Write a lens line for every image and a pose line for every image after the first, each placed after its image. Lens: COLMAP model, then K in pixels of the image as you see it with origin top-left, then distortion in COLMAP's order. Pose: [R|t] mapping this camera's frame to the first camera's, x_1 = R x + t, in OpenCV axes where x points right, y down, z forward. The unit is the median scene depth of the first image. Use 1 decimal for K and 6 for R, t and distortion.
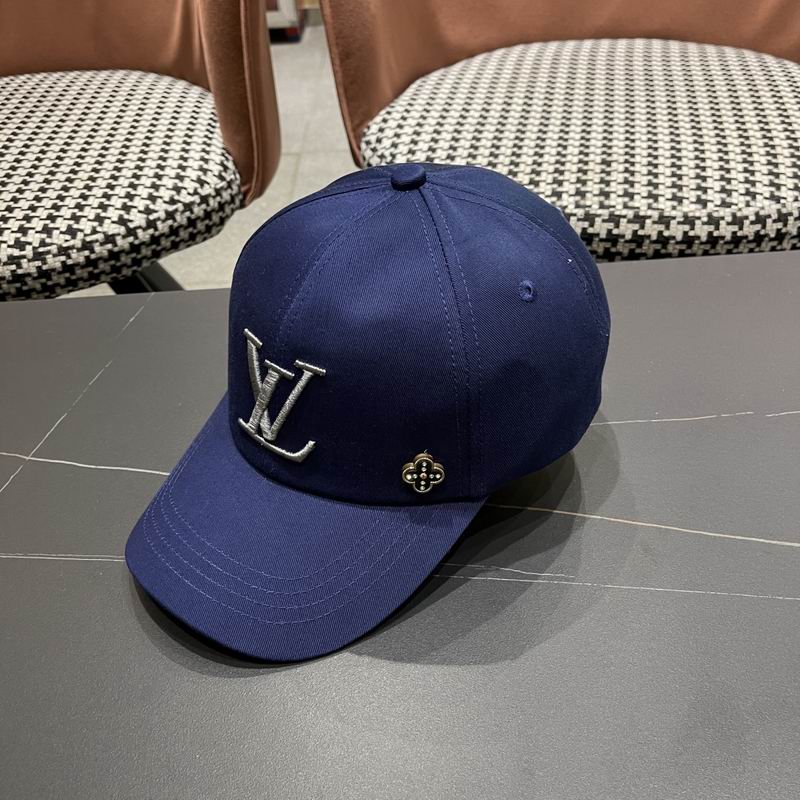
lens RADIAL K [[854.0, 0, 408.1], [0, 854.0, 408.8], [0, 0, 1]] dist [0.010257, 0.000000]
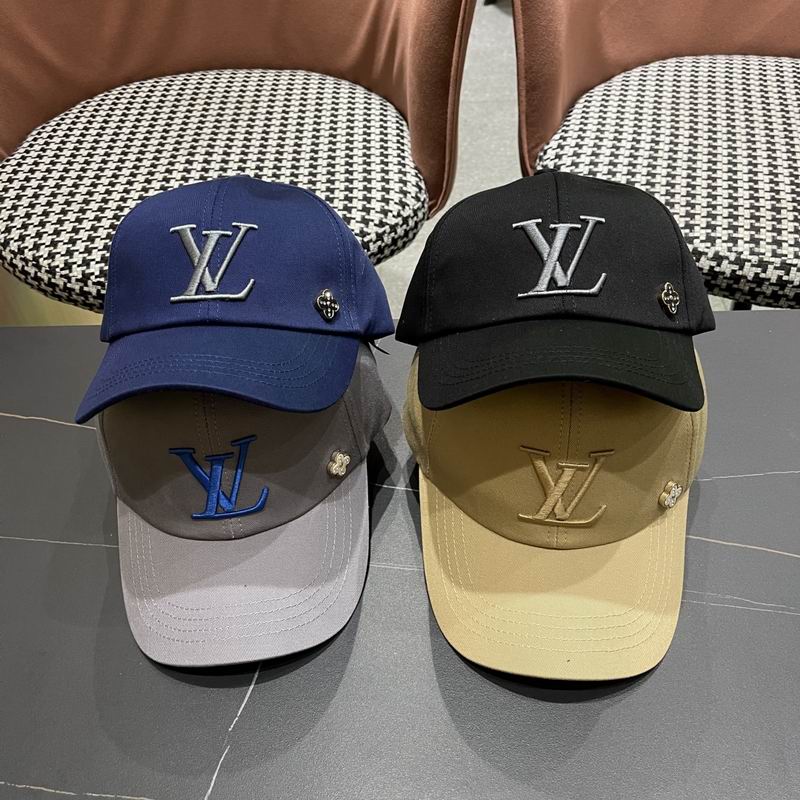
lens RADIAL K [[854.0, 0, 387.8], [0, 854.0, 404.7], [0, 0, 1]] dist [0.010257, 0.000000]
pose [[0.998268, 0.045856, -0.036854, -0.221336], [-0.041760, 0.993582, 0.105124, -0.127069], [0.041438, -0.103403, 0.993776, -0.165621]]
